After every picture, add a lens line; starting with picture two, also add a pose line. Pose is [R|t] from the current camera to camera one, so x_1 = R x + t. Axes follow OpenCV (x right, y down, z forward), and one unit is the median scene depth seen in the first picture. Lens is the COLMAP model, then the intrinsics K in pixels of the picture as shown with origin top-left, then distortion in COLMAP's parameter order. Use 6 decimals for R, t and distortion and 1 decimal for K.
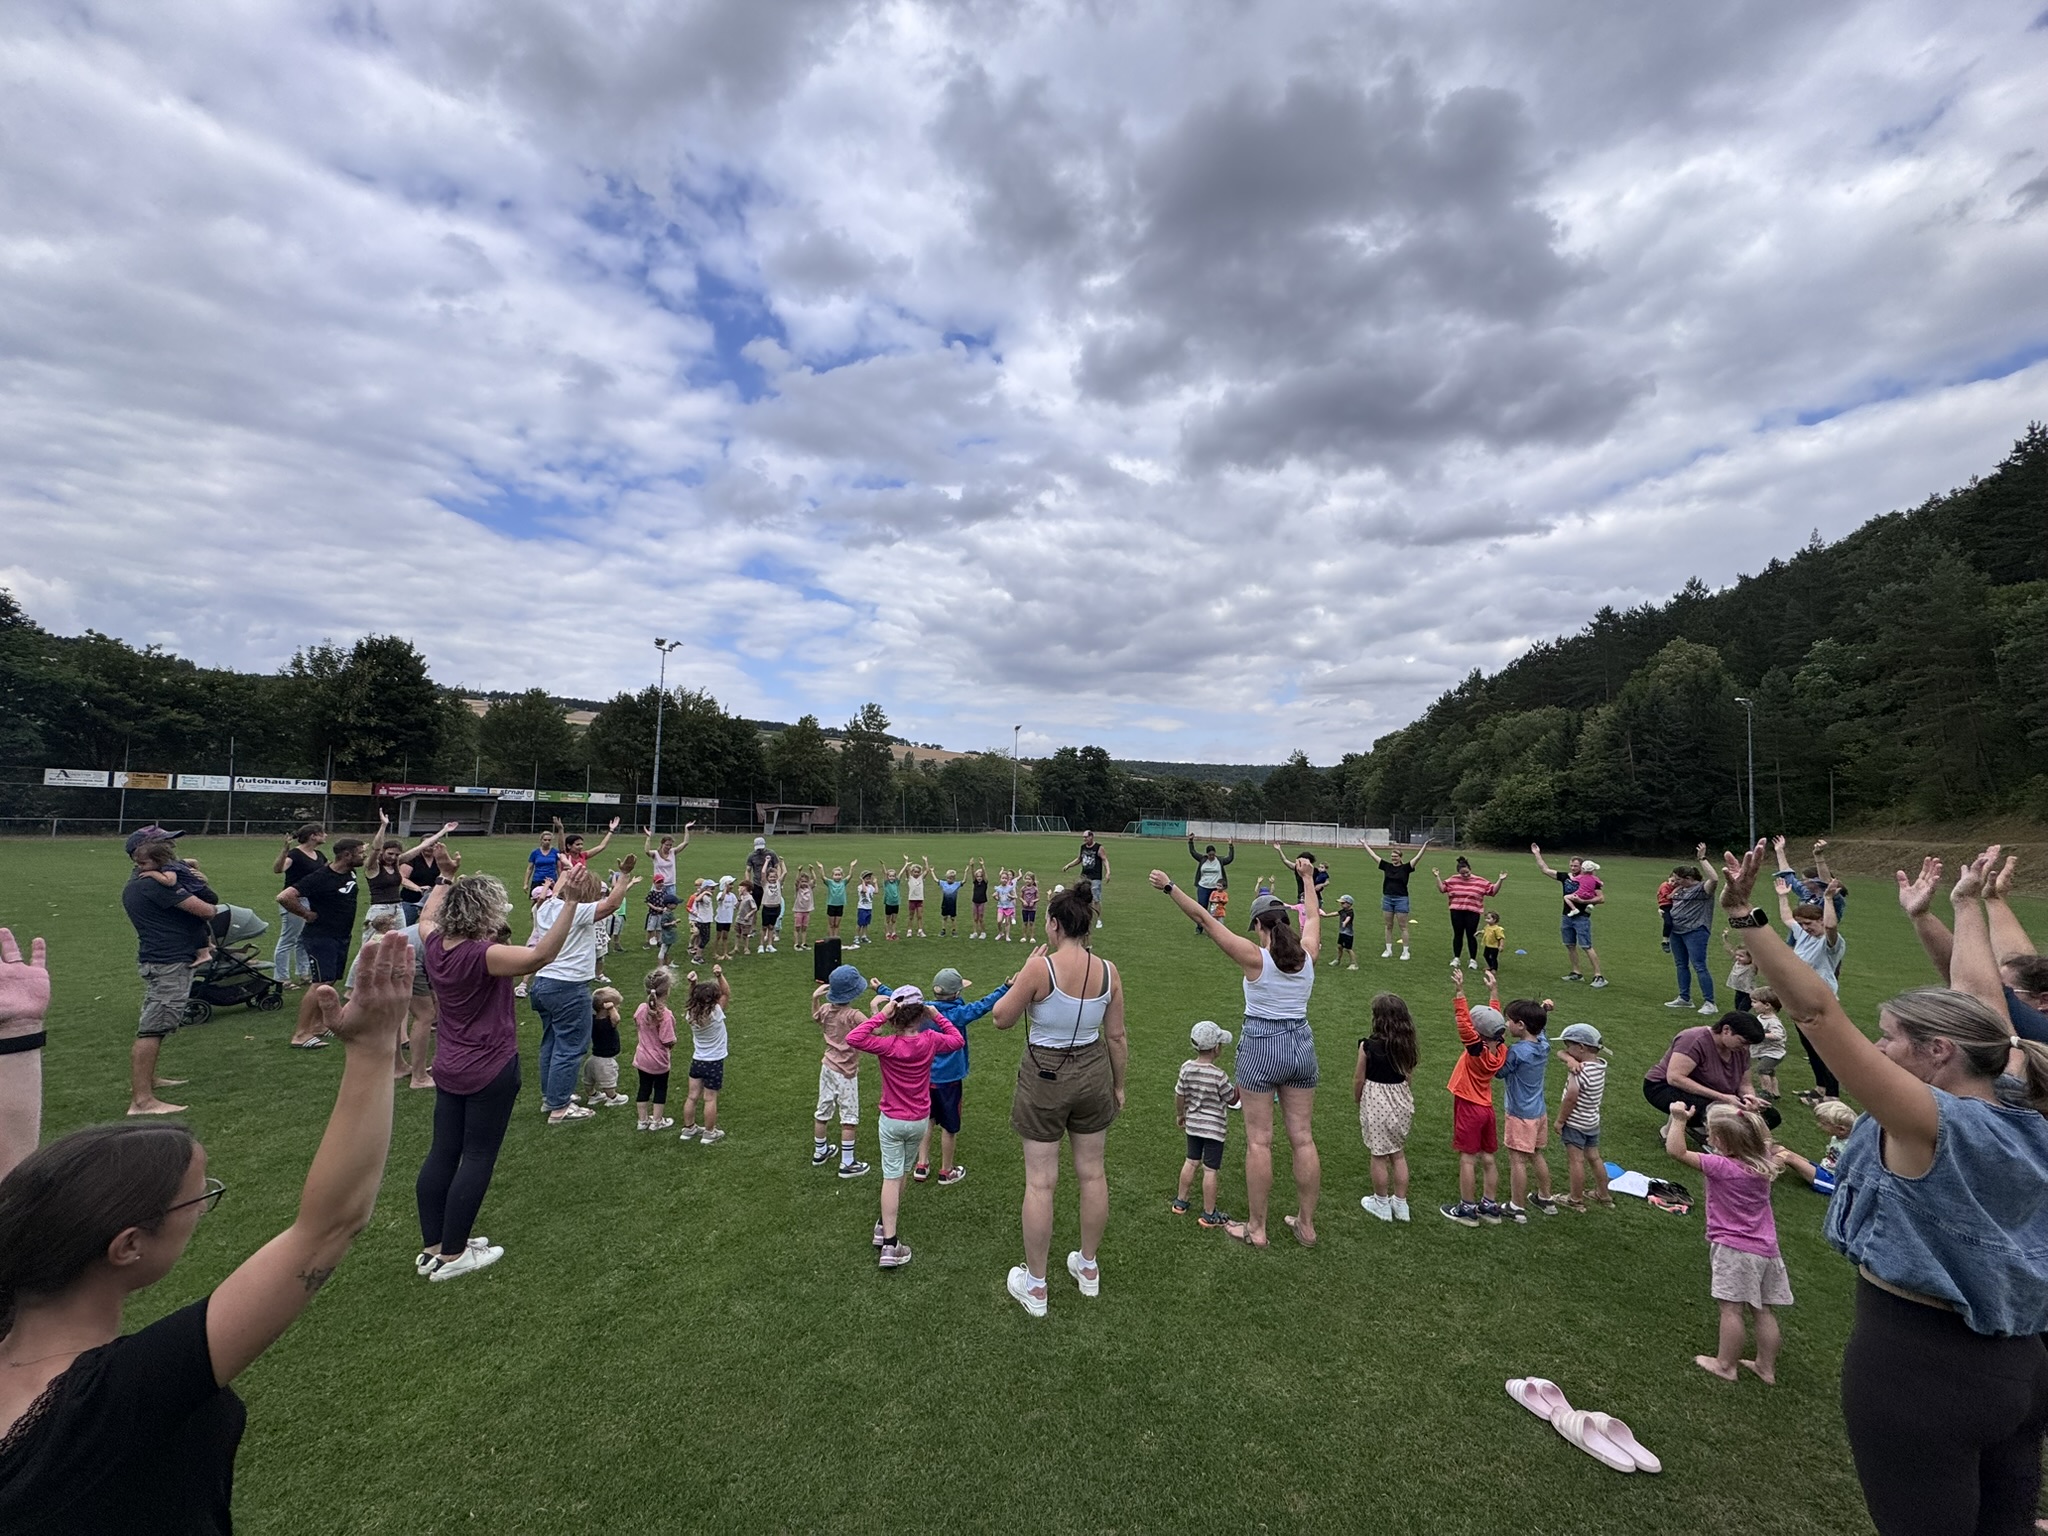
lens RADIAL K [[808.5, 0, 1024.0], [0, 808.5, 768.0], [0, 0, 1]] dist [0.000168, 0.000331]
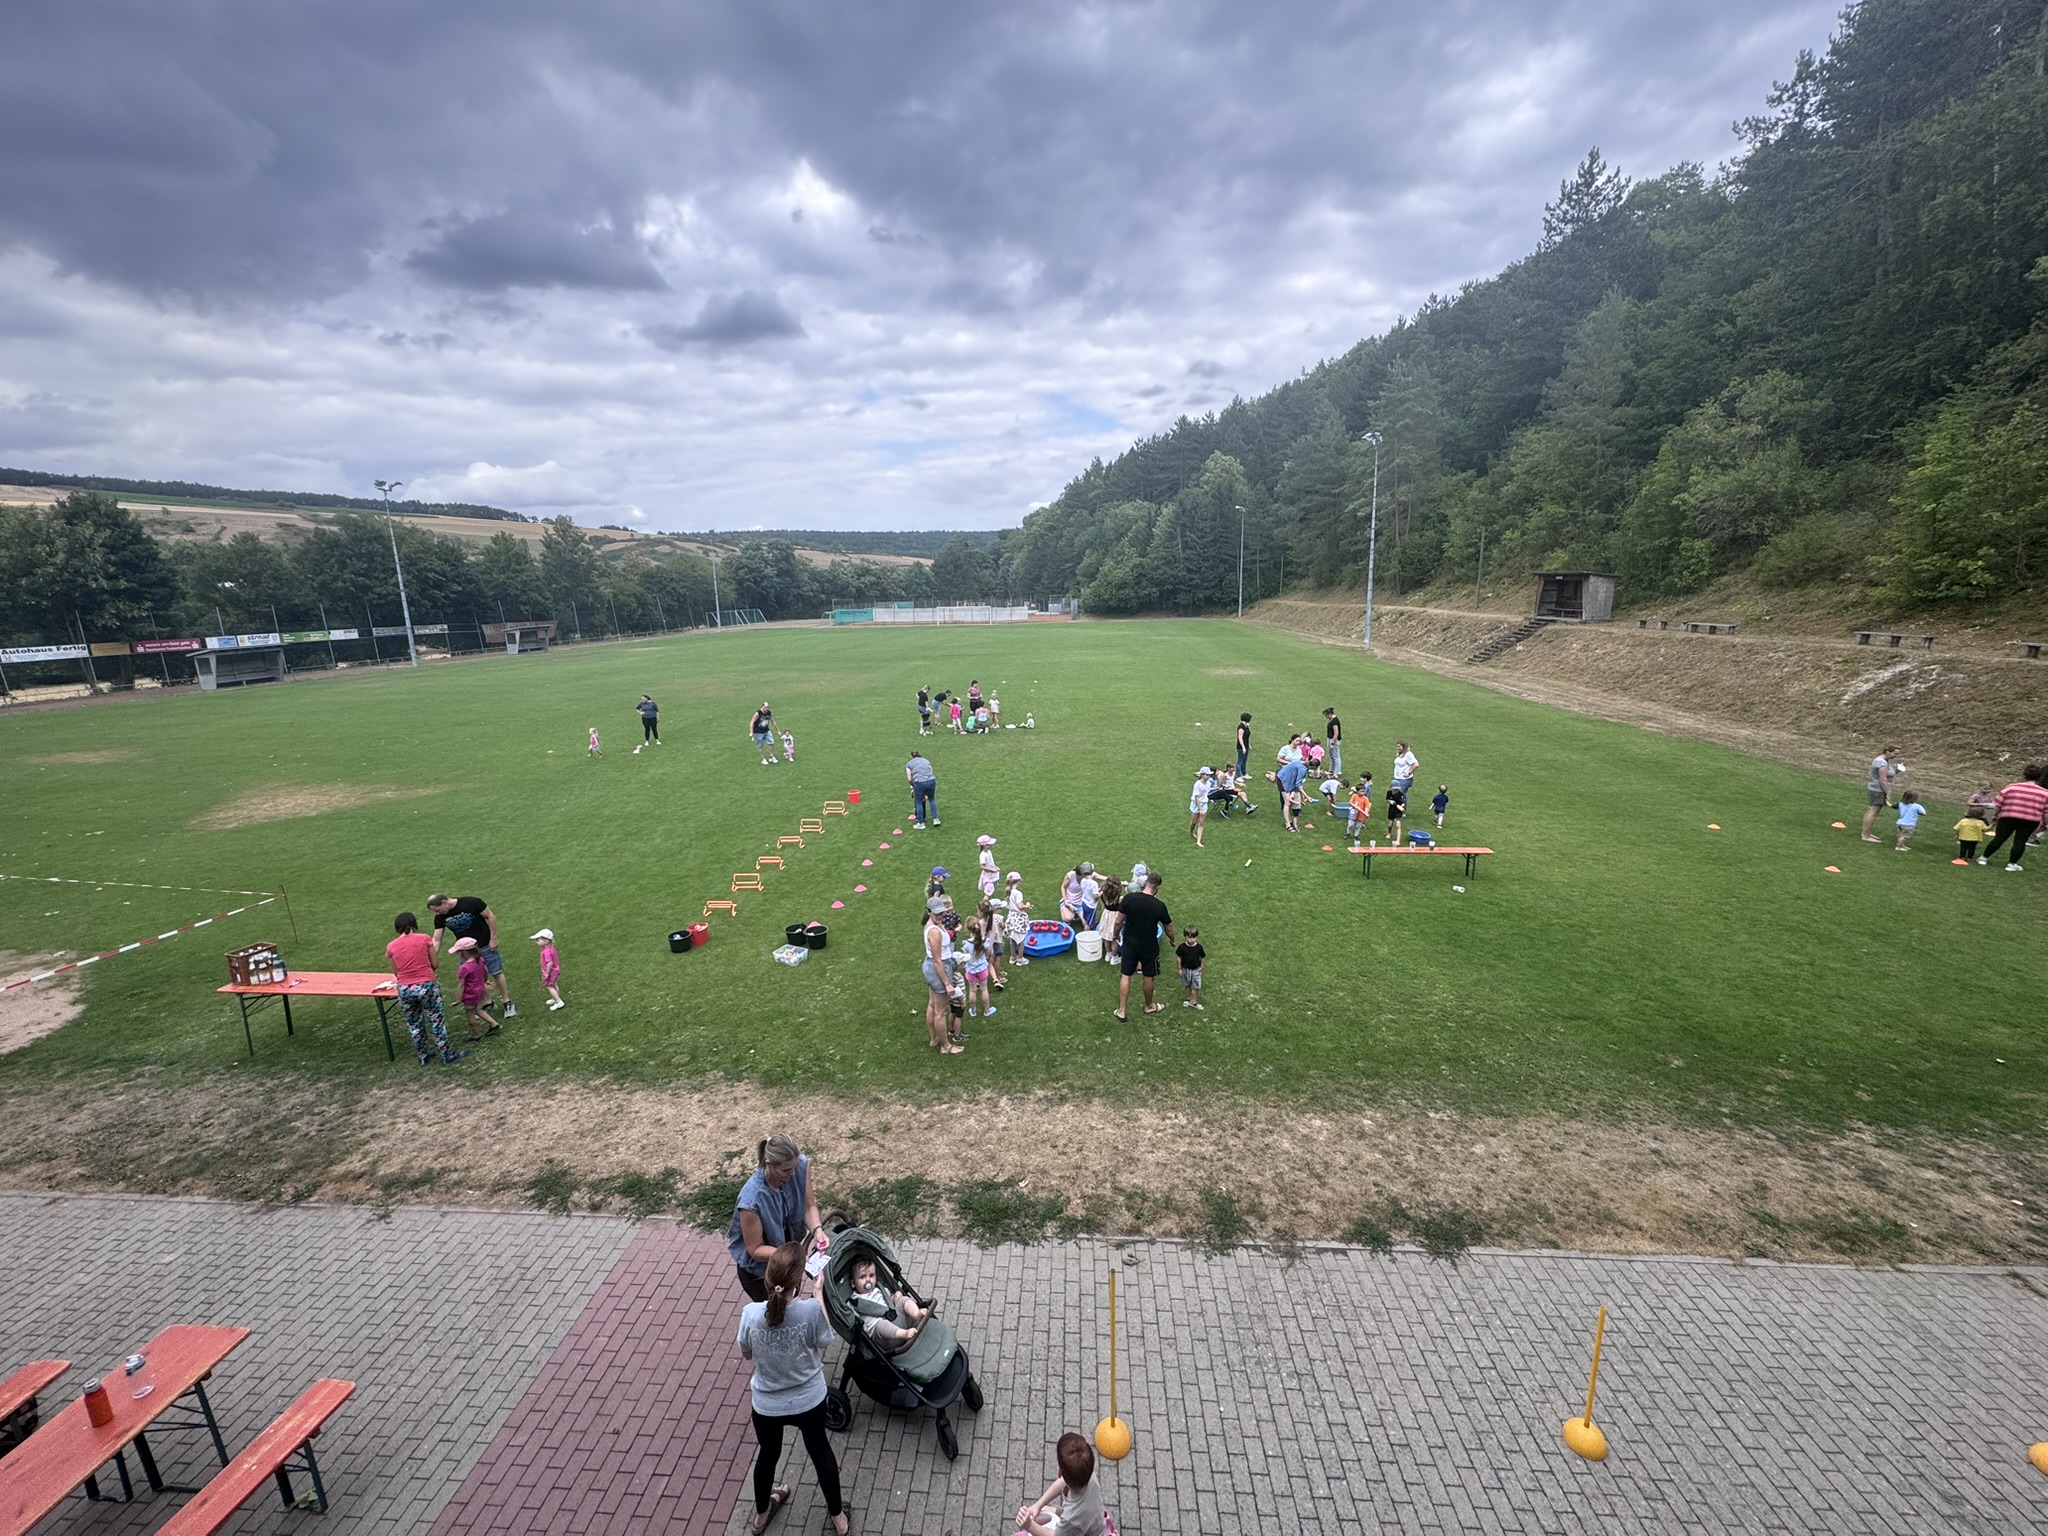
lens RADIAL K [[813.4, 0, 1024.0], [0, 813.4, 768.0], [0, 0, 1]] dist [-0.001041, 0.000180]
pose [[0.920270, -0.136806, 0.366588, -0.072951], [0.030221, 0.958939, 0.281997, -0.045301], [-0.390115, -0.248434, 0.886618, -0.227367]]
